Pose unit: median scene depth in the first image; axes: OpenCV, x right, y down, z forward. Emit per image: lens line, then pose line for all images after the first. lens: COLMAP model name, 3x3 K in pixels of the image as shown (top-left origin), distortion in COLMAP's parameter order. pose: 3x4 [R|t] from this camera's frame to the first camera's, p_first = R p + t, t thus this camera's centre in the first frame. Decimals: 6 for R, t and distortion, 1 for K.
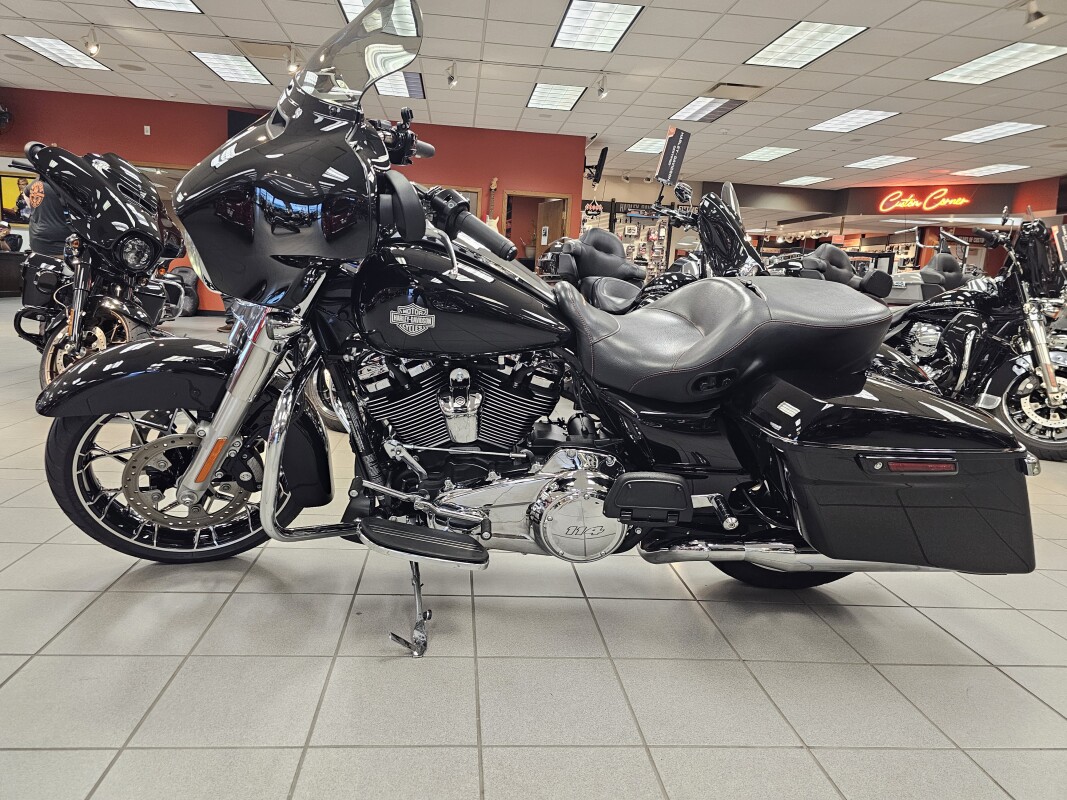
lens RADIAL K [[722.3, 0, 527.1], [0, 722.3, 400.7], [0, 0, 1]] dist [0.012718, -0.001339]
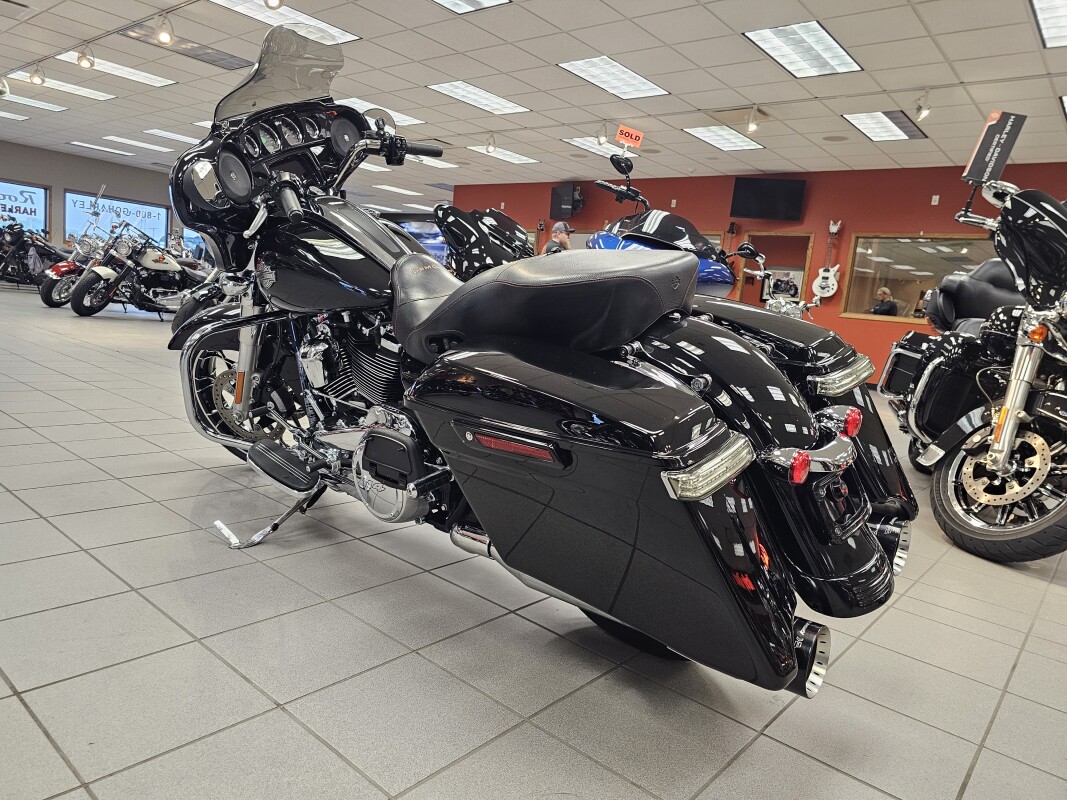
lens RADIAL K [[722.3, 0, 527.1], [0, 722.3, 400.7], [0, 0, 1]] dist [0.012718, -0.001339]
pose [[0.697910, 0.109107, -0.707826, 0.876966], [-0.179800, 0.983367, -0.025701, 0.043737], [0.693249, 0.145204, 0.705919, 0.369364]]
